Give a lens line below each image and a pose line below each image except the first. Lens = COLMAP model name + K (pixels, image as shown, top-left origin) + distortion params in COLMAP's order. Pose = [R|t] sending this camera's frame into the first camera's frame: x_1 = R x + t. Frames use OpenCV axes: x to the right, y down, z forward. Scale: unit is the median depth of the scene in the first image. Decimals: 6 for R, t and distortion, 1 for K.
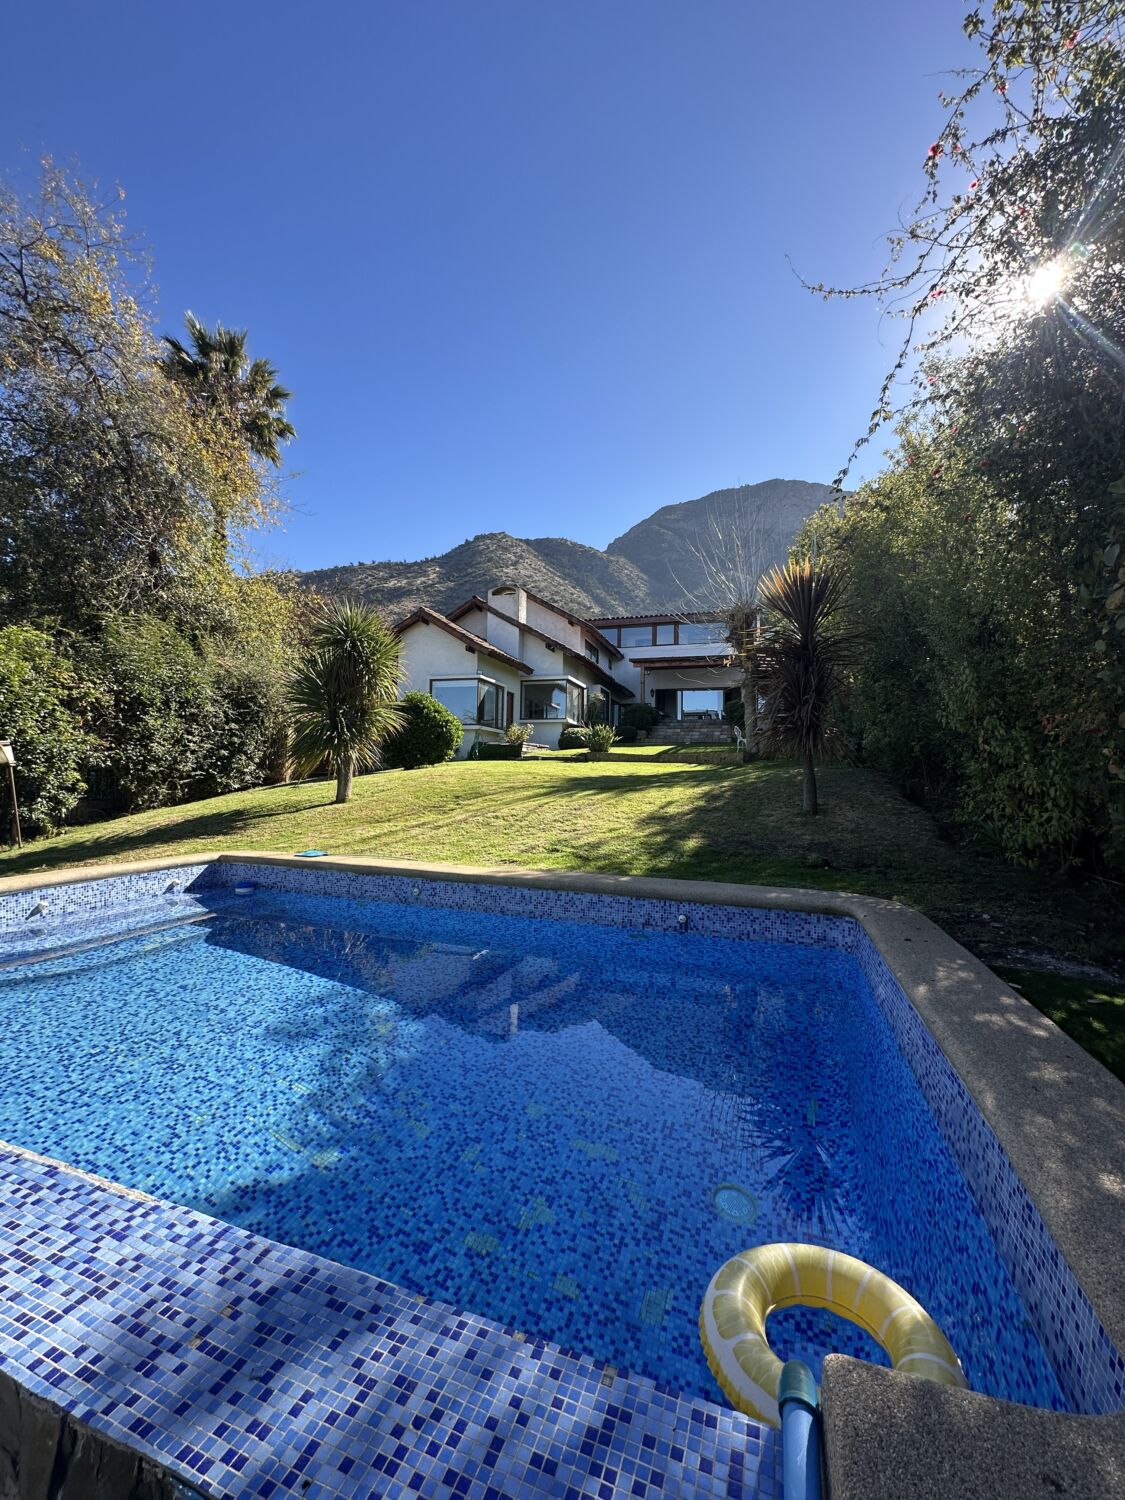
lens RADIAL K [[595.6, 0, 560.4], [0, 595.6, 752.7], [0, 0, 1]] dist [-0.001553, 0.000881]
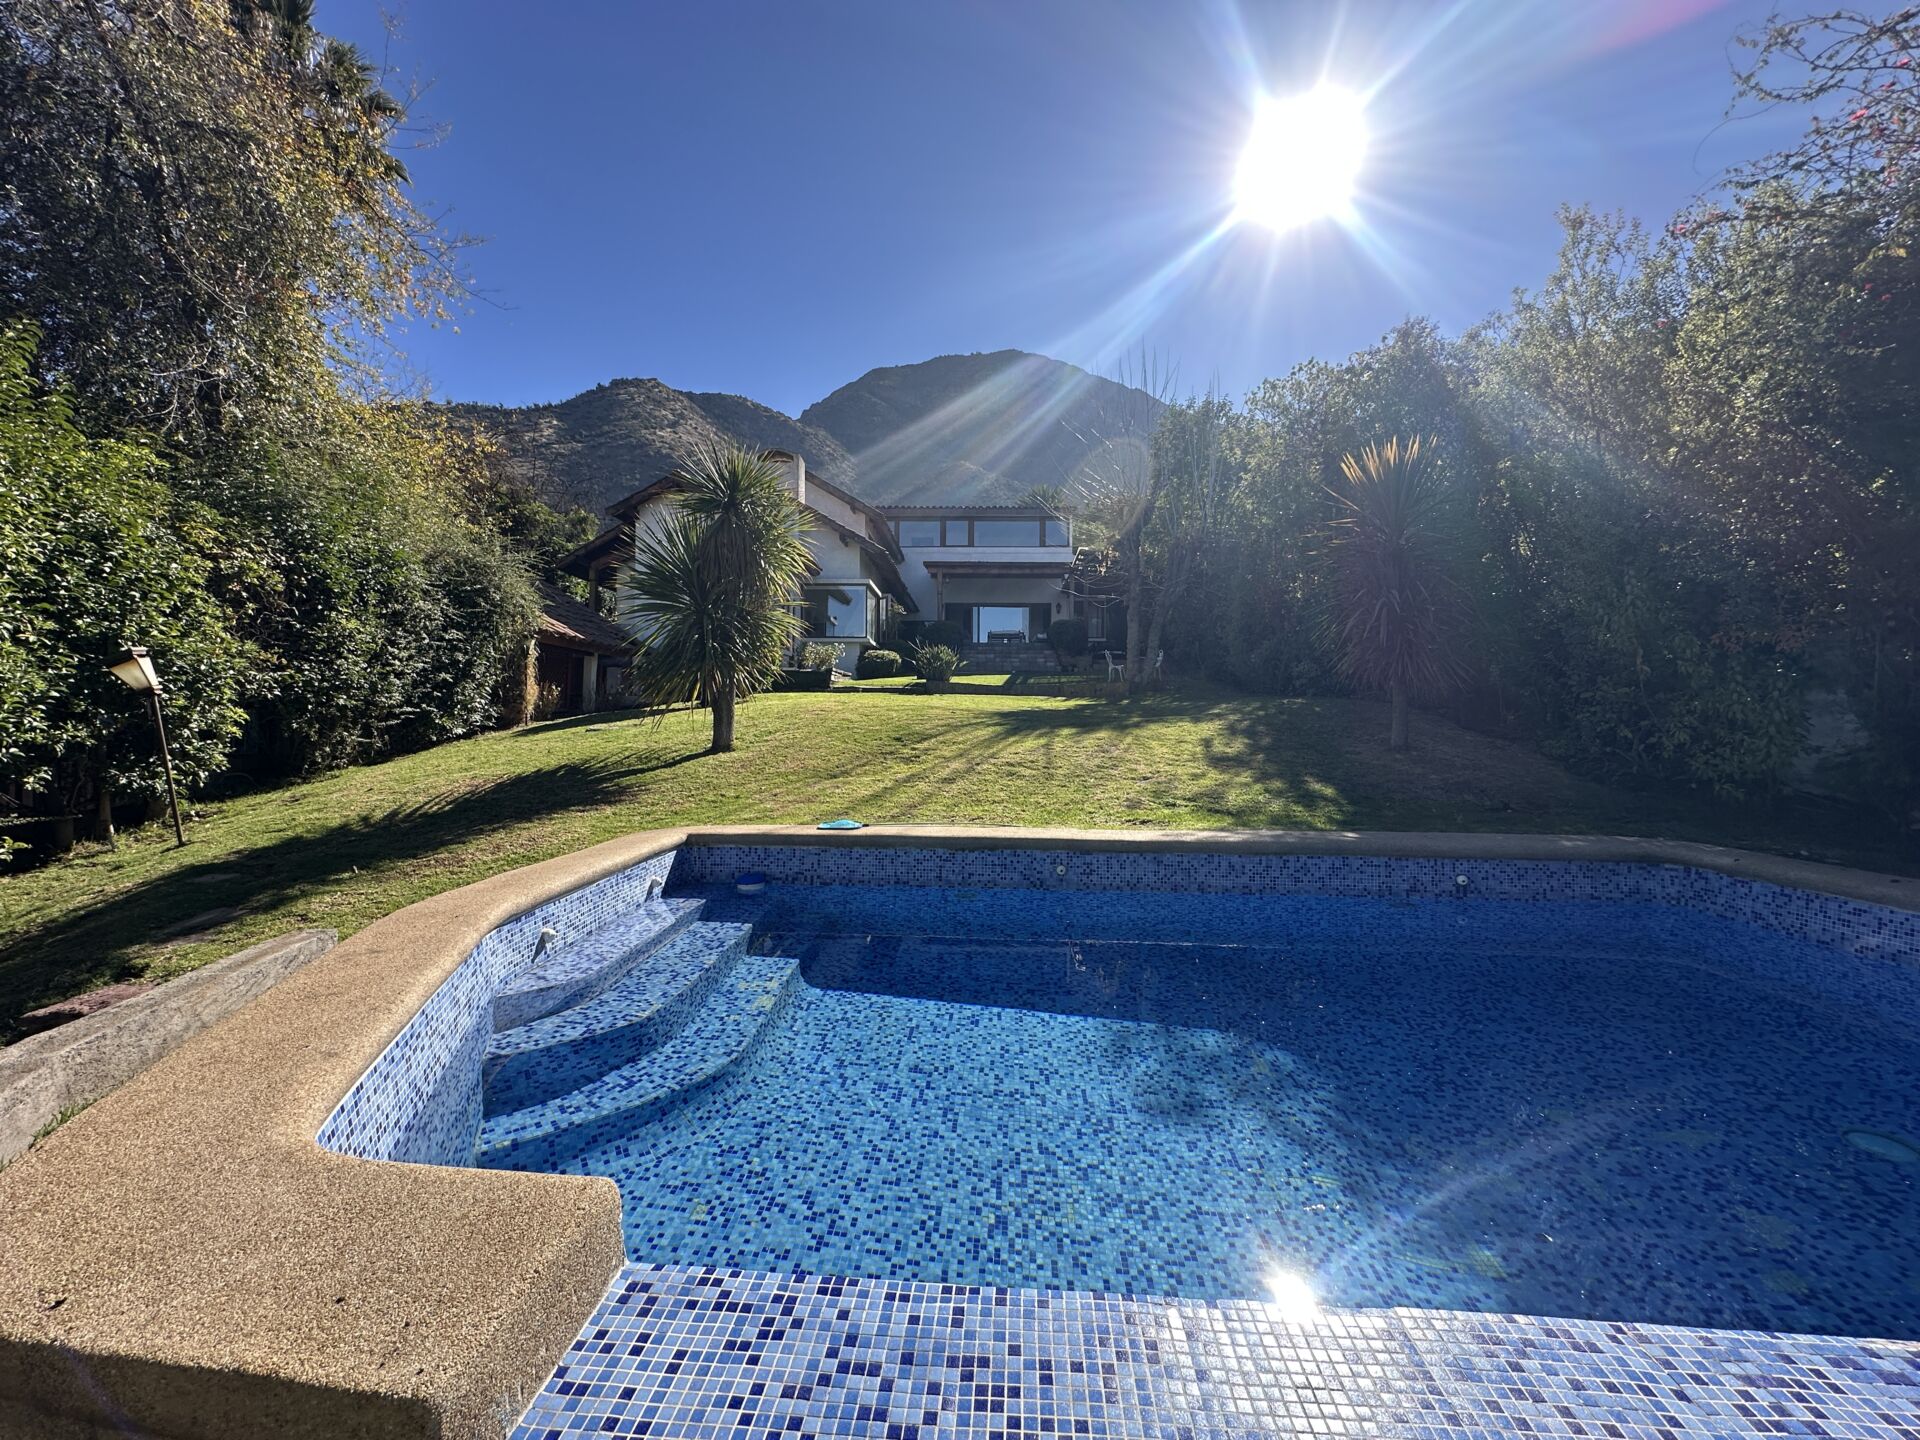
lens RADIAL K [[762.3, 0, 958.4], [0, 762.3, 724.0], [0, 0, 1]] dist [-0.001553, 0.000881]
pose [[0.961654, -0.011454, 0.274026, -0.289814], [-0.001765, 0.998848, 0.047946, 0.010673], [-0.274259, -0.046591, 0.960526, 0.092881]]
